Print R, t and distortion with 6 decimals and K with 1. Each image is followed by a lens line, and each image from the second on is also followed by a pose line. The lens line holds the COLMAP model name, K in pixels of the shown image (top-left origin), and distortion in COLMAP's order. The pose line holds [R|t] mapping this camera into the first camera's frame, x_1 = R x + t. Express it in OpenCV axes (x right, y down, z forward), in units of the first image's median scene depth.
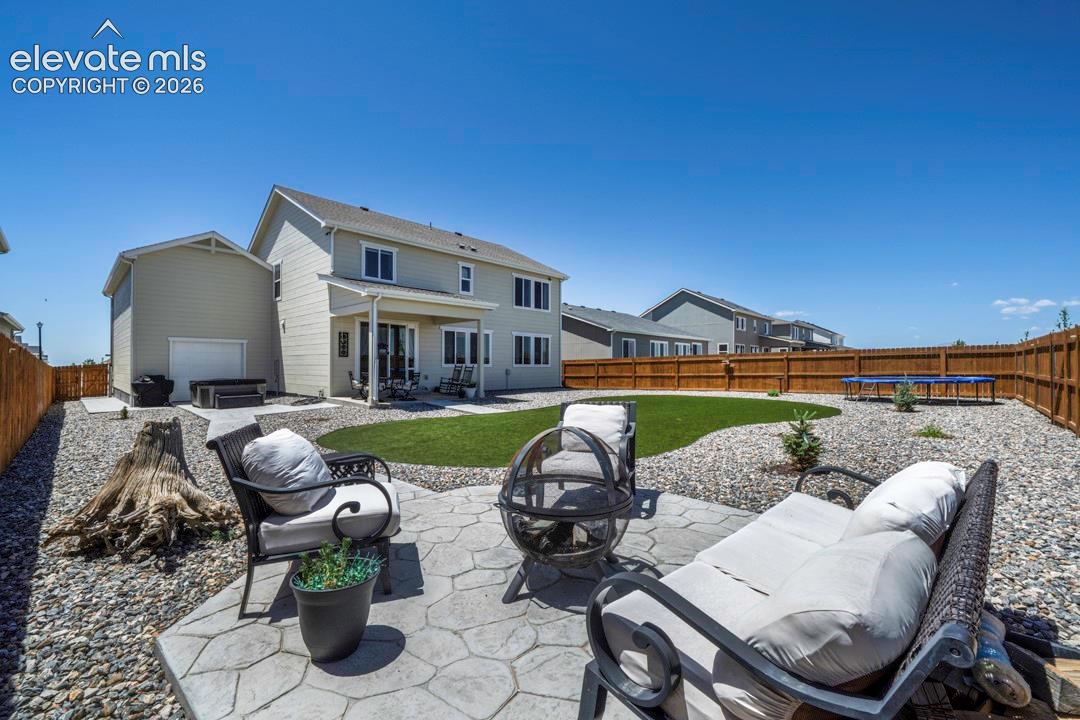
lens RADIAL K [[446.3, 0, 540.0], [0, 446.3, 360.0], [0, 0, 1]] dist [-0.000536, 0.000010]
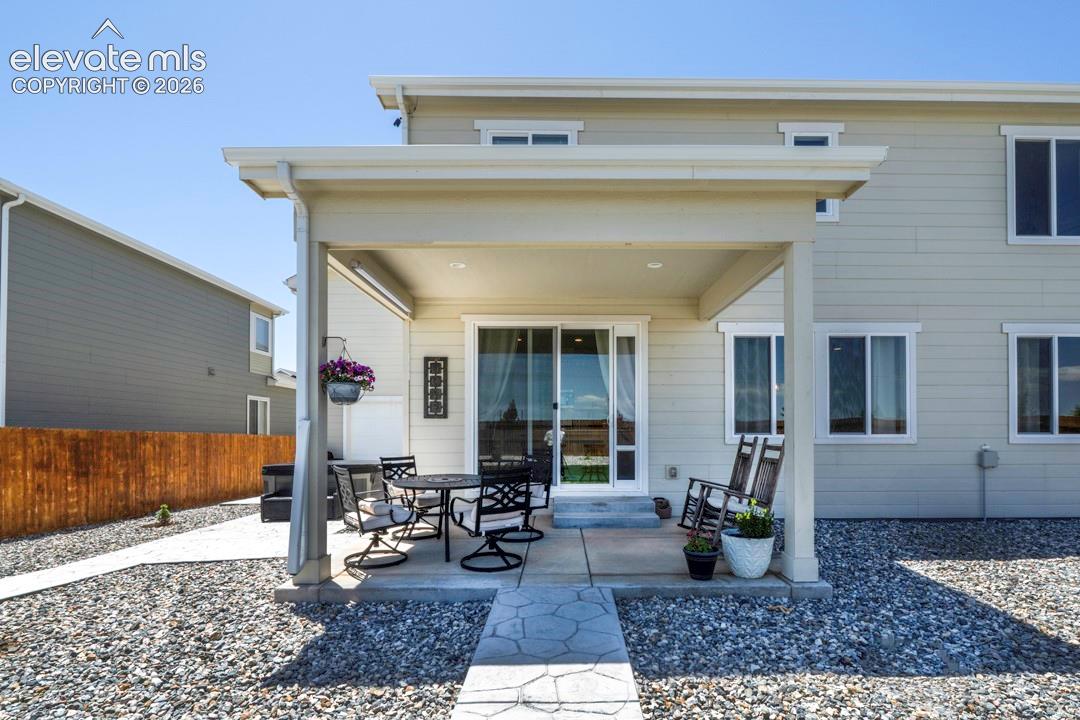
lens RADIAL K [[508.2, 0, 562.5], [0, 508.2, 429.0], [0, 0, 1]] dist [-0.001940, -0.000312]
pose [[0.693029, -0.009656, -0.720845, -0.024372], [0.011175, 0.999934, -0.002652, 0.004093], [0.720823, -0.006218, 0.693091, 0.574070]]
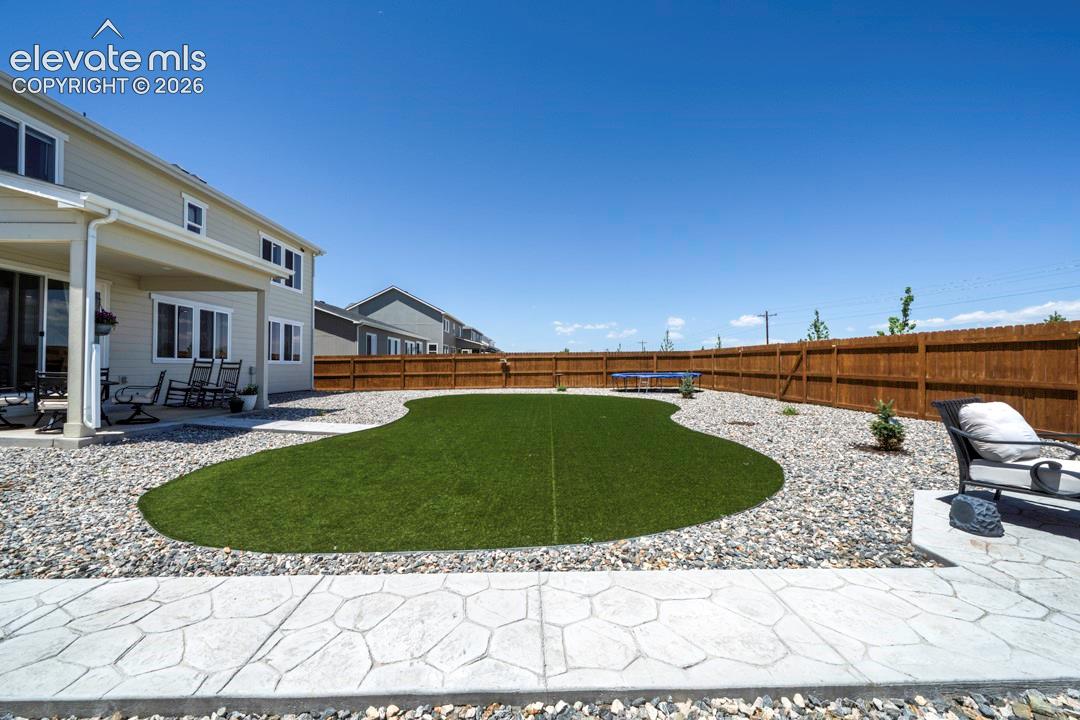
lens RADIAL K [[429.3, 0, 540.0], [0, 429.3, 360.0], [0, 0, 1]] dist [-0.000675, 0.000052]
pose [[0.723084, 0.013671, 0.690625, -0.215486], [-0.013650, 0.999892, -0.005501, 0.007544], [-0.690625, -0.005450, 0.723192, 0.205843]]
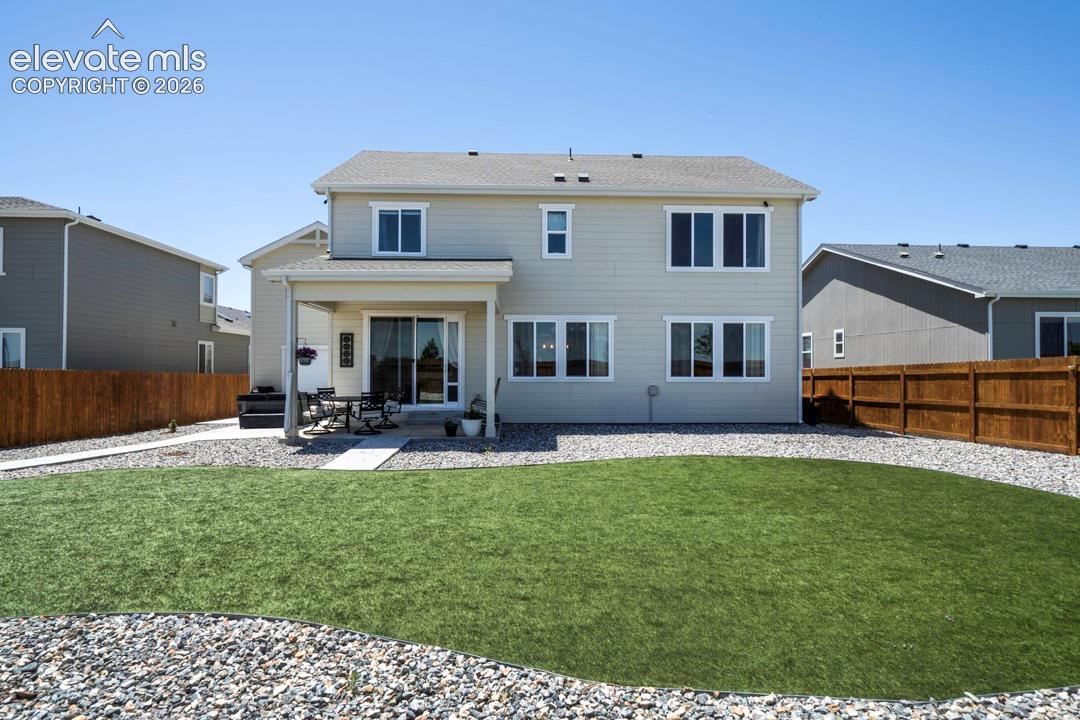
lens RADIAL K [[636.8, 0, 540.0], [0, 636.8, 360.0], [0, 0, 1]] dist [-0.001384, -0.000929]
pose [[0.710252, -0.009317, -0.703885, 0.383391], [0.008344, 0.999954, -0.004816, -0.008095], [0.703898, -0.002452, 0.710297, 0.364703]]
